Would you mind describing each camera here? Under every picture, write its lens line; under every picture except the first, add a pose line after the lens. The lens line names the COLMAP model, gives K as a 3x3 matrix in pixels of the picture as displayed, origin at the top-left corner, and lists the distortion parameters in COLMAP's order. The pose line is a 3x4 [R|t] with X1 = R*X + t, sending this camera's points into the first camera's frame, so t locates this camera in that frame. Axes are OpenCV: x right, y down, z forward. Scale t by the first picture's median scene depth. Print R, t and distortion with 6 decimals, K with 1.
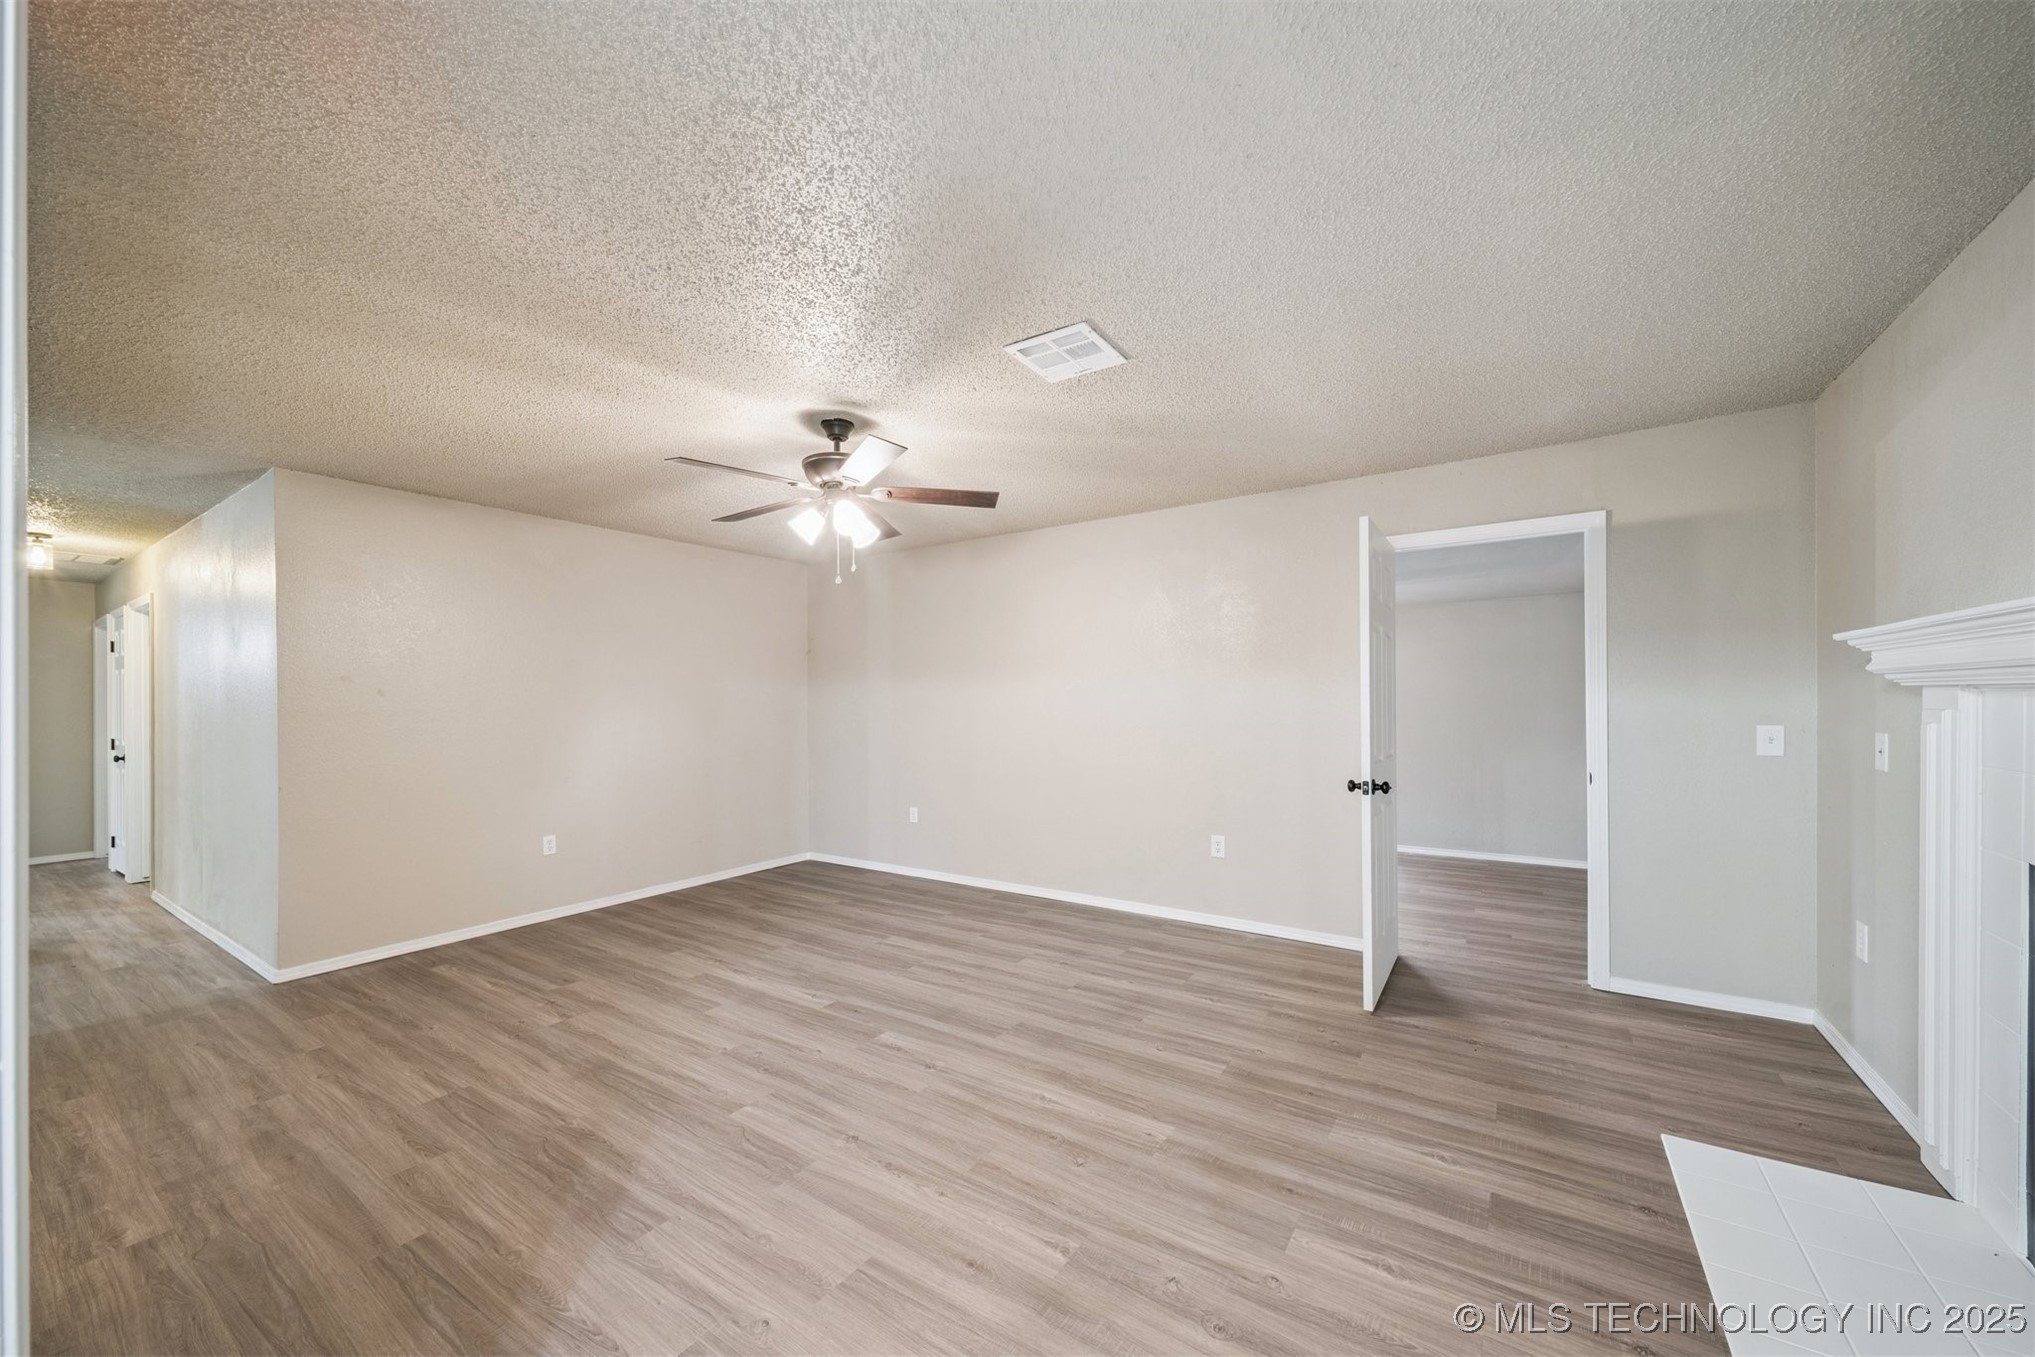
lens RADIAL K [[719.7, 0, 1008.1], [0, 719.7, 694.7], [0, 0, 1]] dist [0.001828, -0.000162]
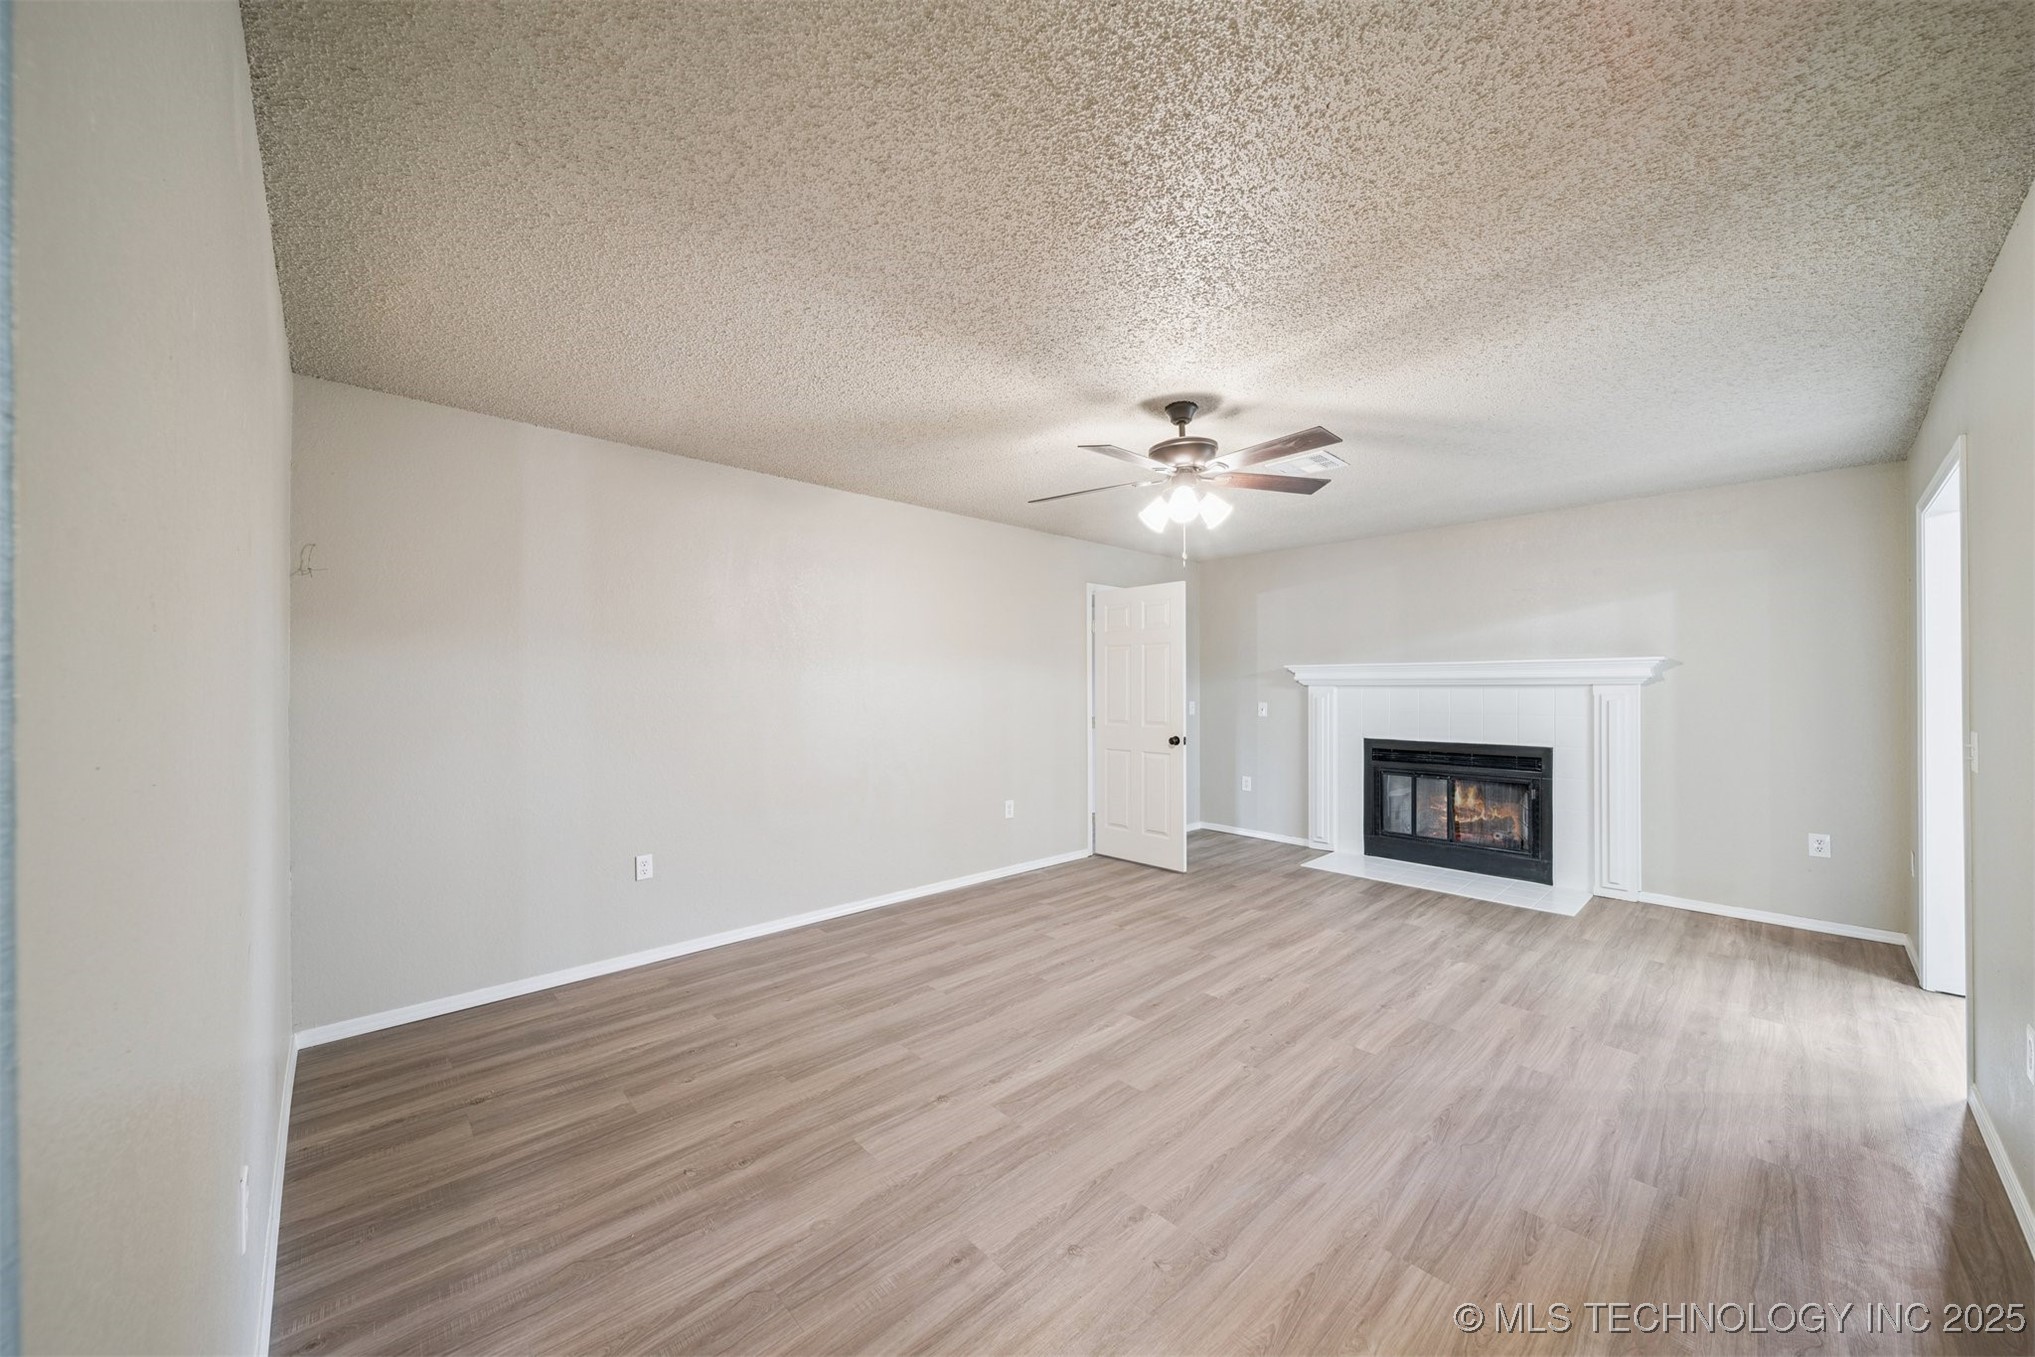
lens RADIAL K [[719.7, 0, 1014.5], [0, 719.7, 679.9], [0, 0, 1]] dist [0.001828, -0.000162]
pose [[0.247852, 0.015020, 0.968682, -1.146466], [-0.003857, 0.999887, -0.014517, 0.013404], [-0.968790, -0.000138, 0.247882, 0.893272]]
